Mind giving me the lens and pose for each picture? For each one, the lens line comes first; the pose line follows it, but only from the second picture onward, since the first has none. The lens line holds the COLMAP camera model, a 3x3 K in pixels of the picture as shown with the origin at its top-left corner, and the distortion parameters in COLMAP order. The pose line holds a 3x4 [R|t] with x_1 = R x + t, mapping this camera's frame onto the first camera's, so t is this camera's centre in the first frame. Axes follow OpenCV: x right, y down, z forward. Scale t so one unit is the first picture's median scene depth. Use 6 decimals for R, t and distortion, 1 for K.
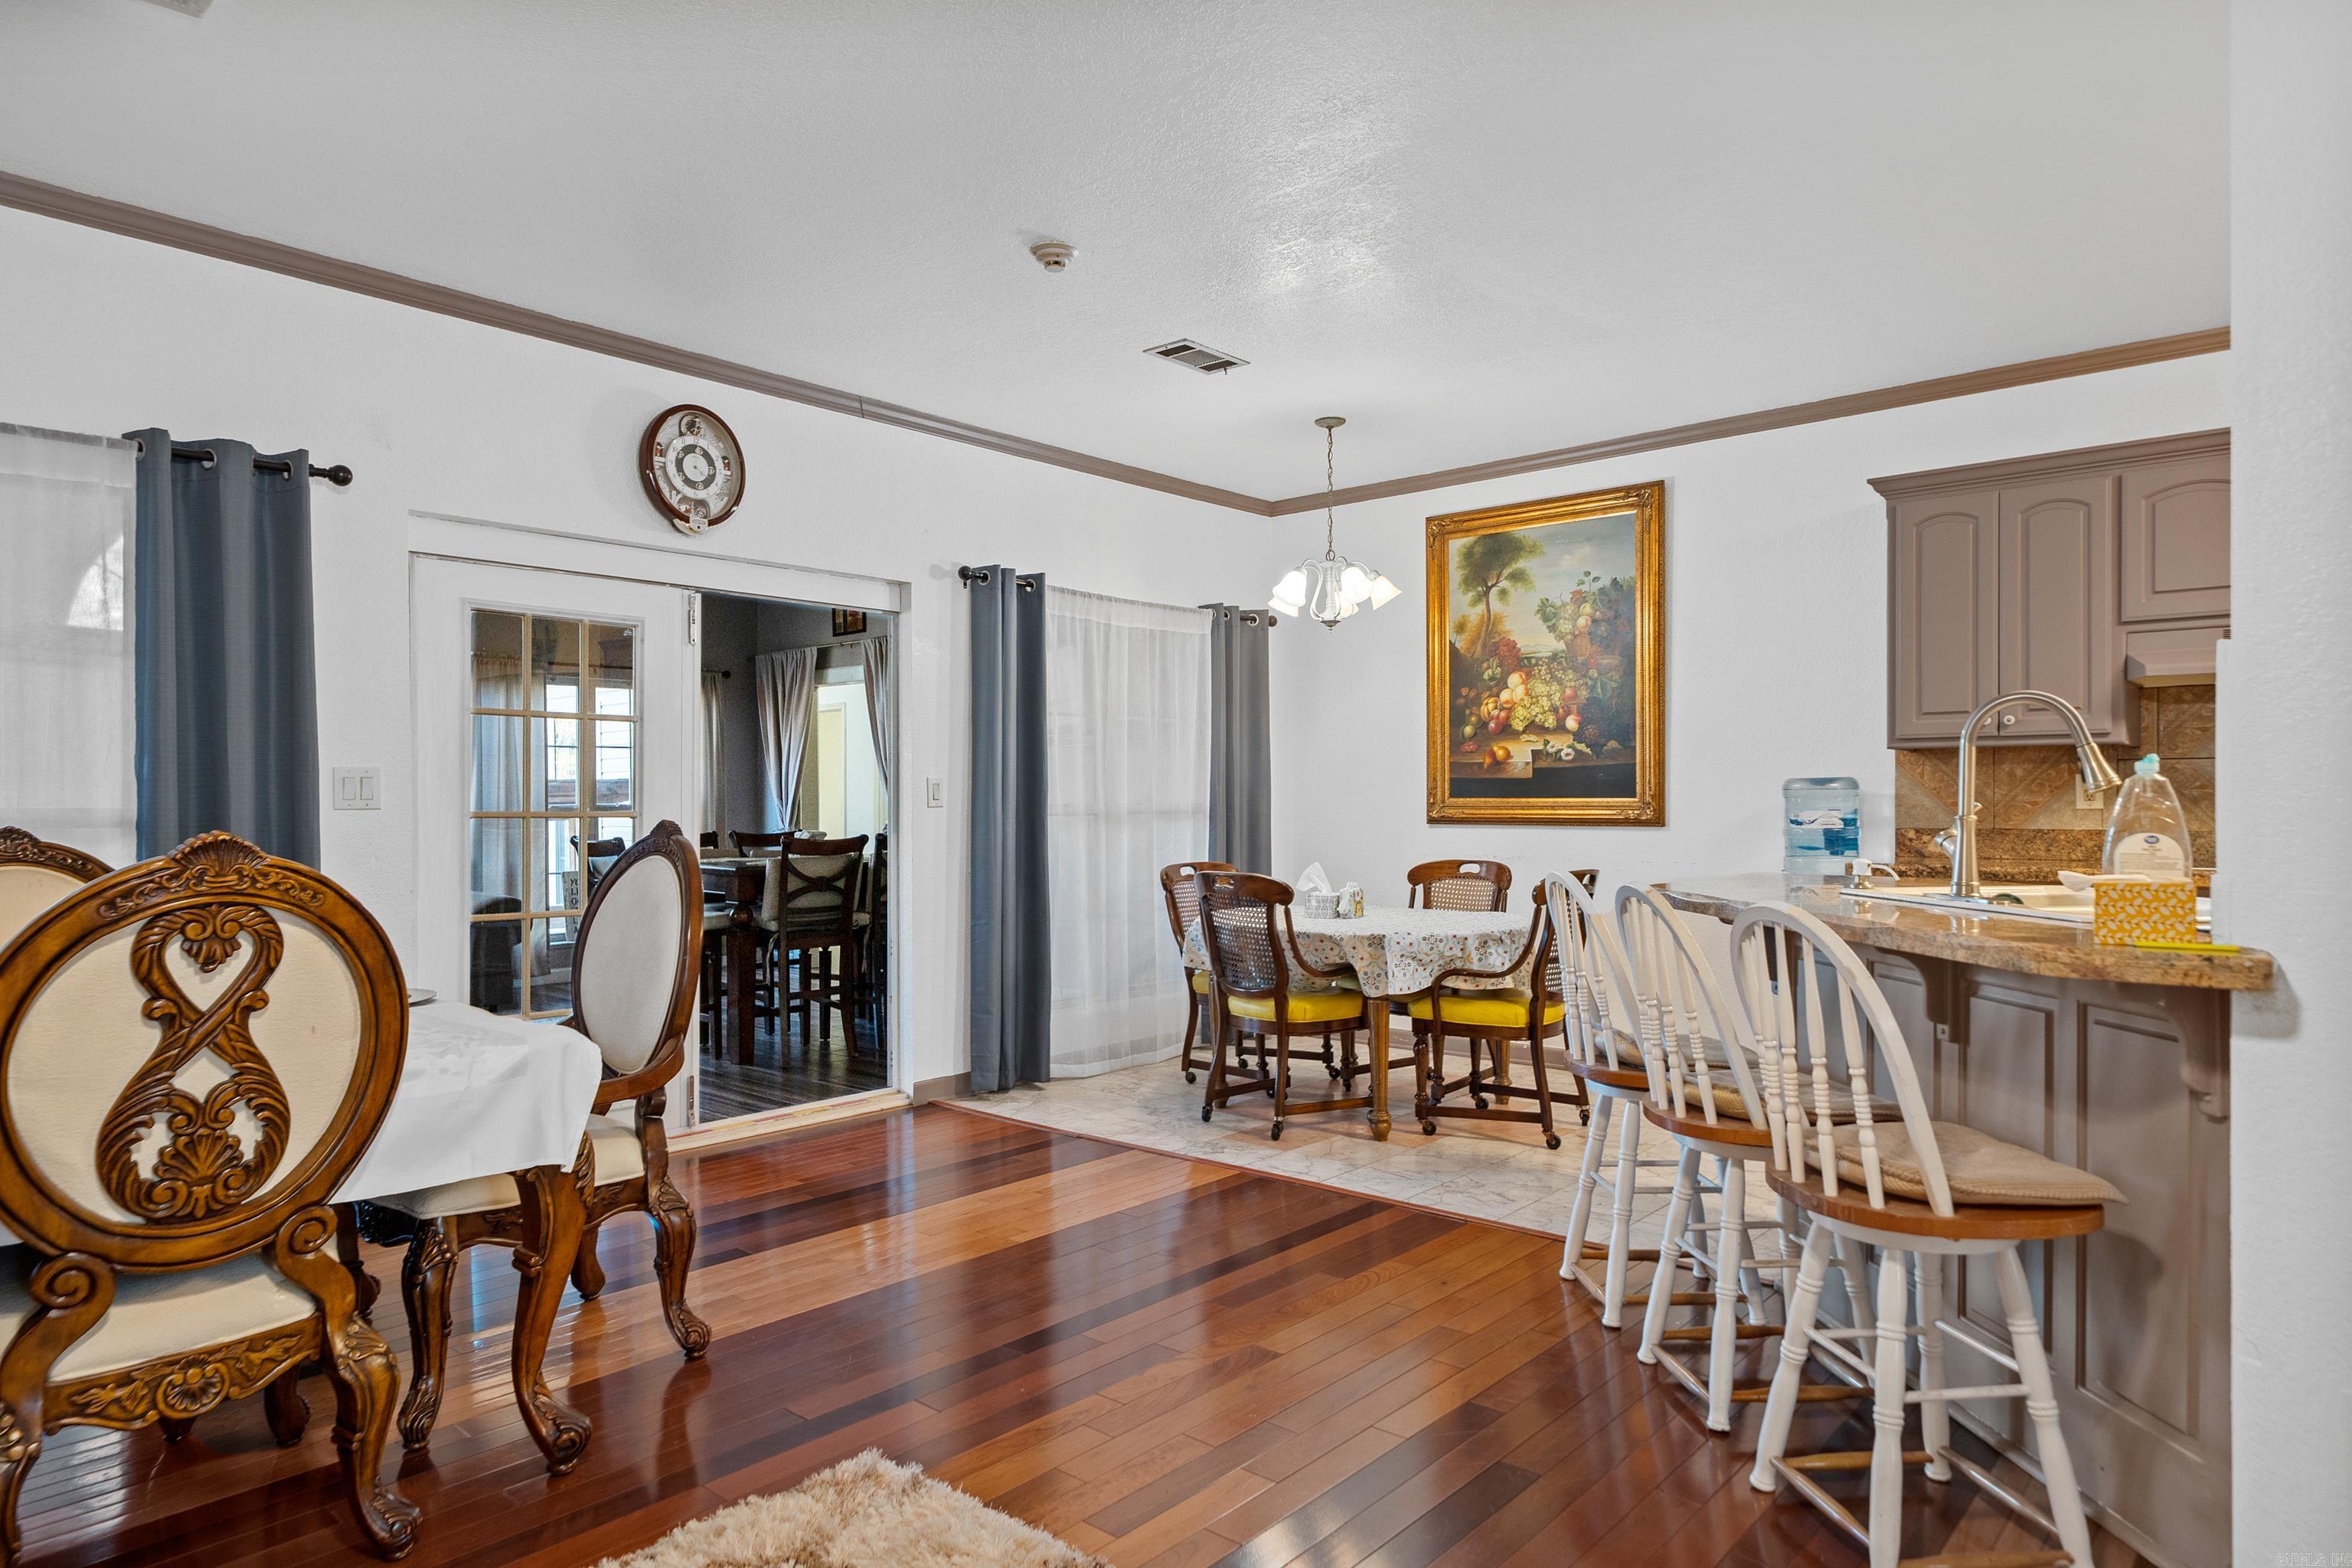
lens RADIAL K [[1394.5, 0, 1175.6], [0, 1394.5, 800.9], [0, 0, 1]] dist [-0.003922, -0.000202]
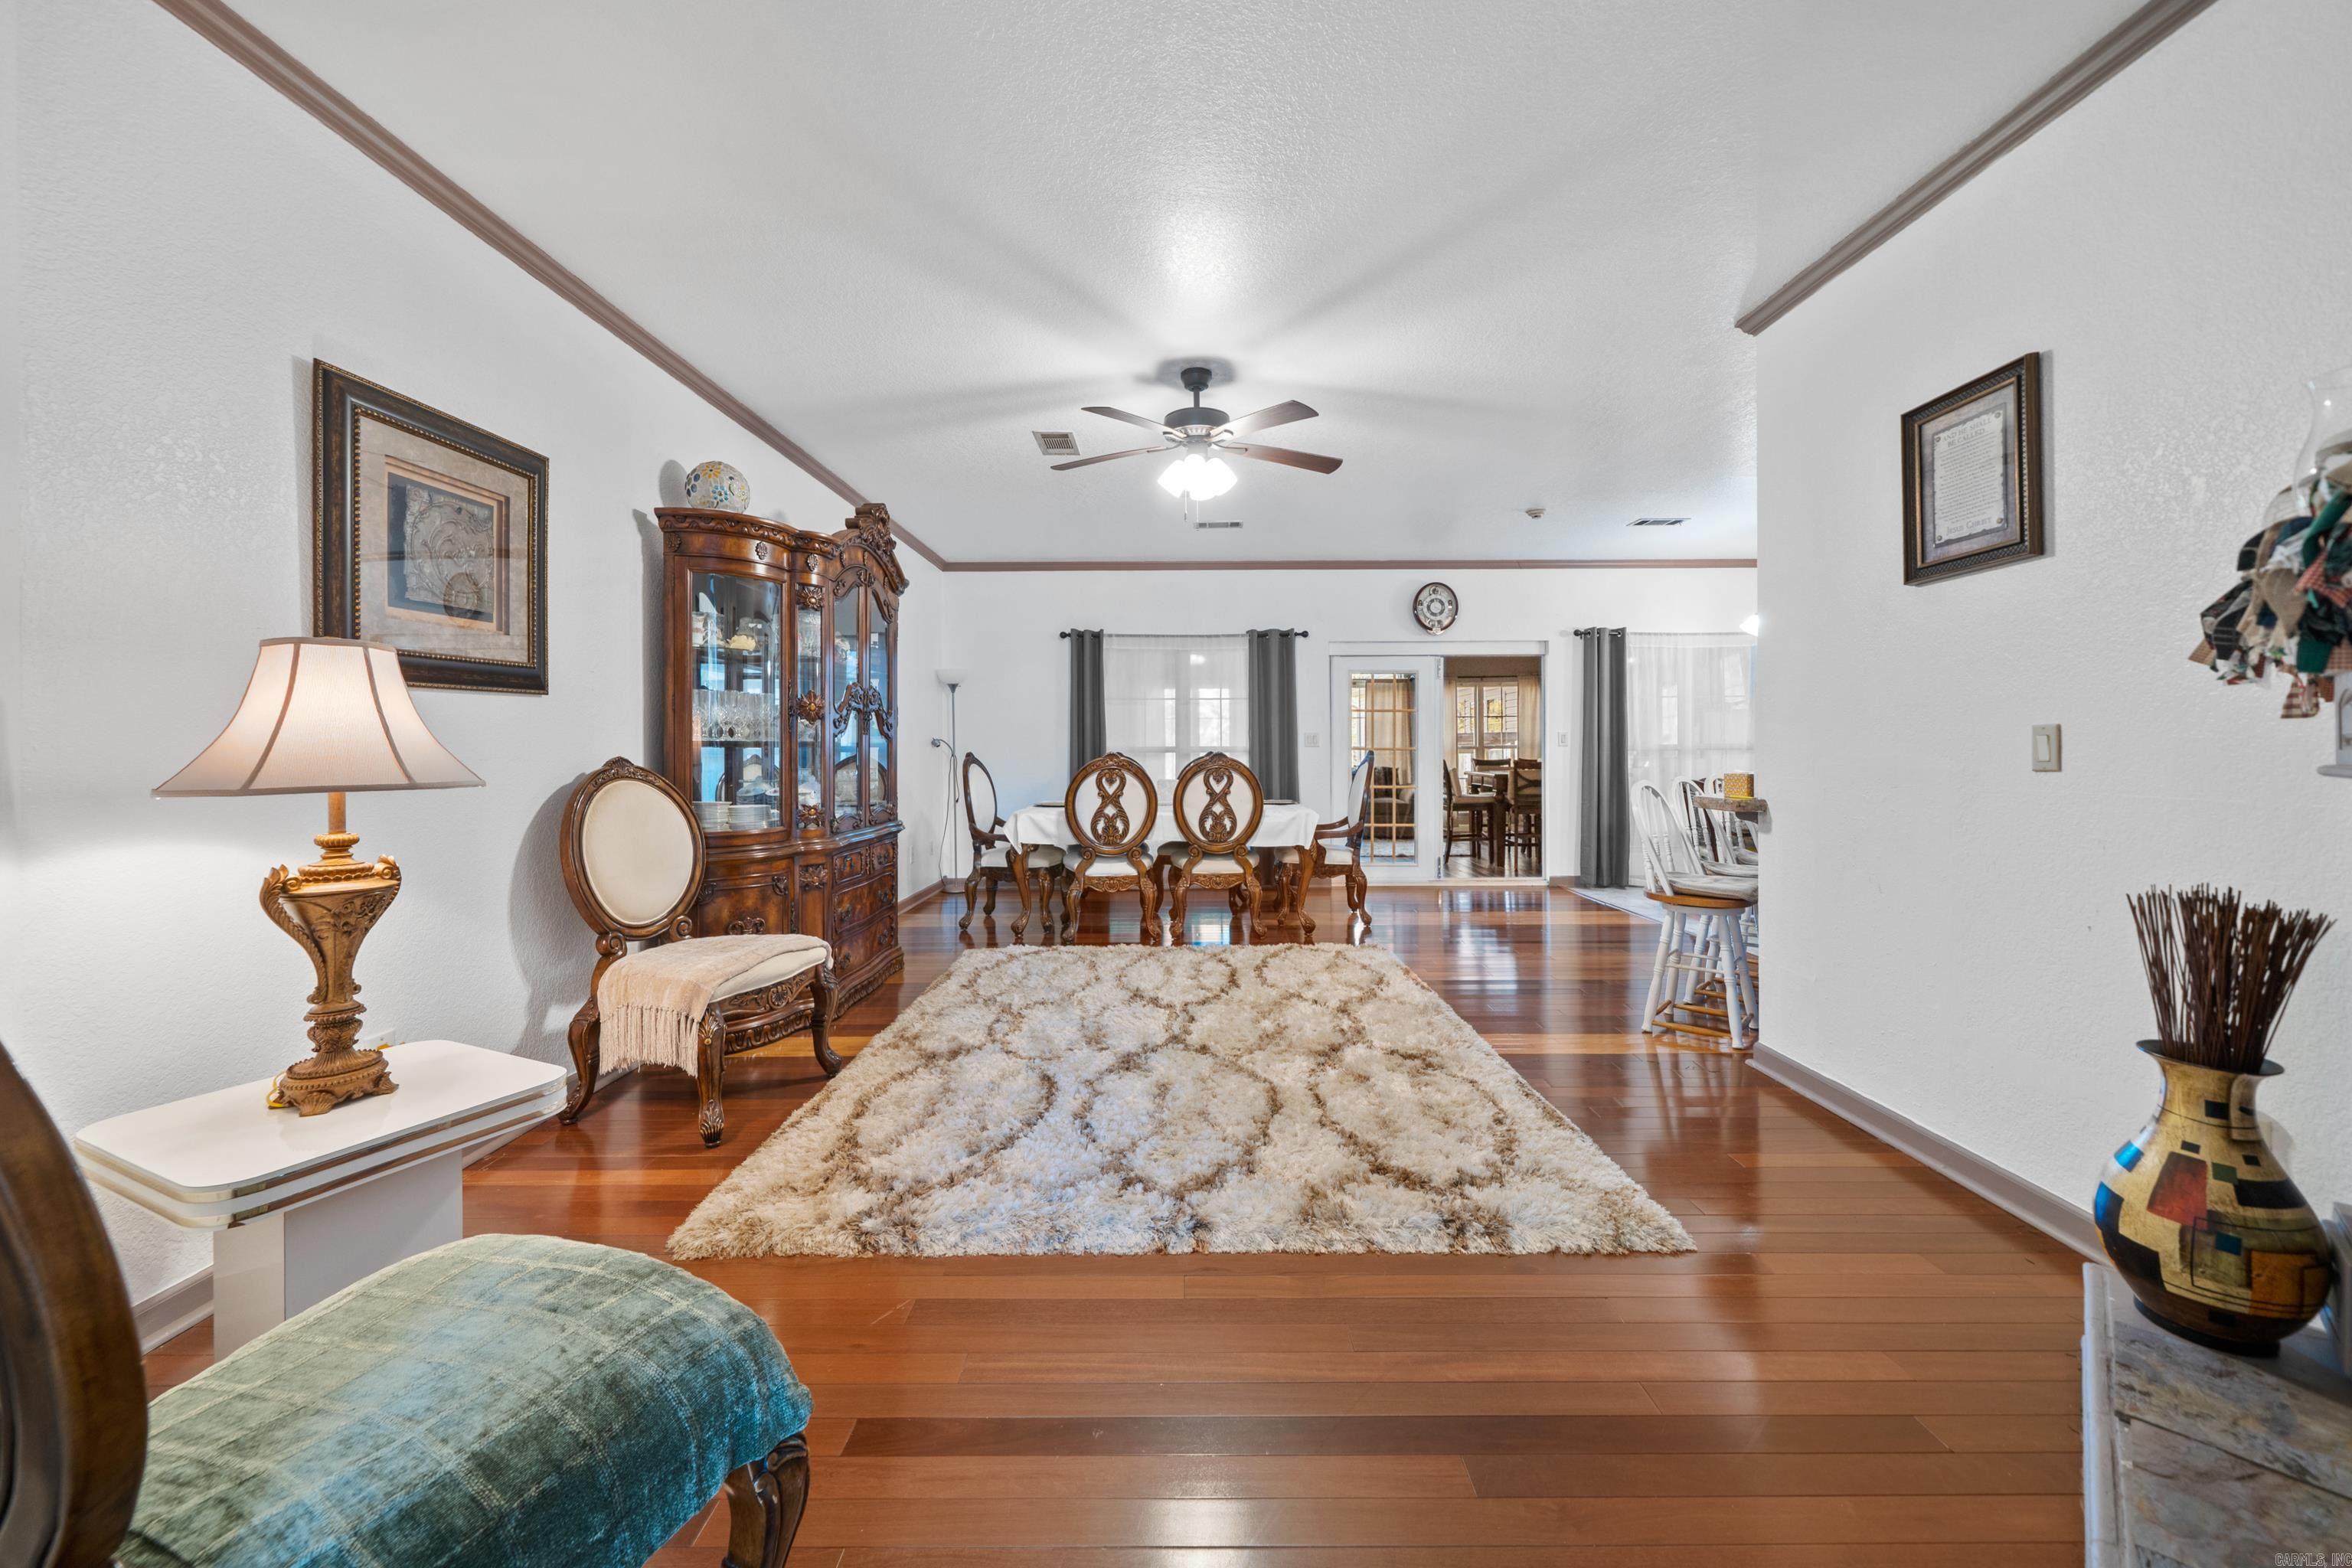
lens RADIAL K [[885.2, 0, 1176.6], [0, 885.2, 738.3], [0, 0, 1]] dist [0.000073, 0.000002]
pose [[0.660269, -0.006704, -0.750999, 0.519159], [0.003115, 0.999976, -0.006188, -0.000973], [0.751022, 0.001746, 0.660275, -0.367789]]
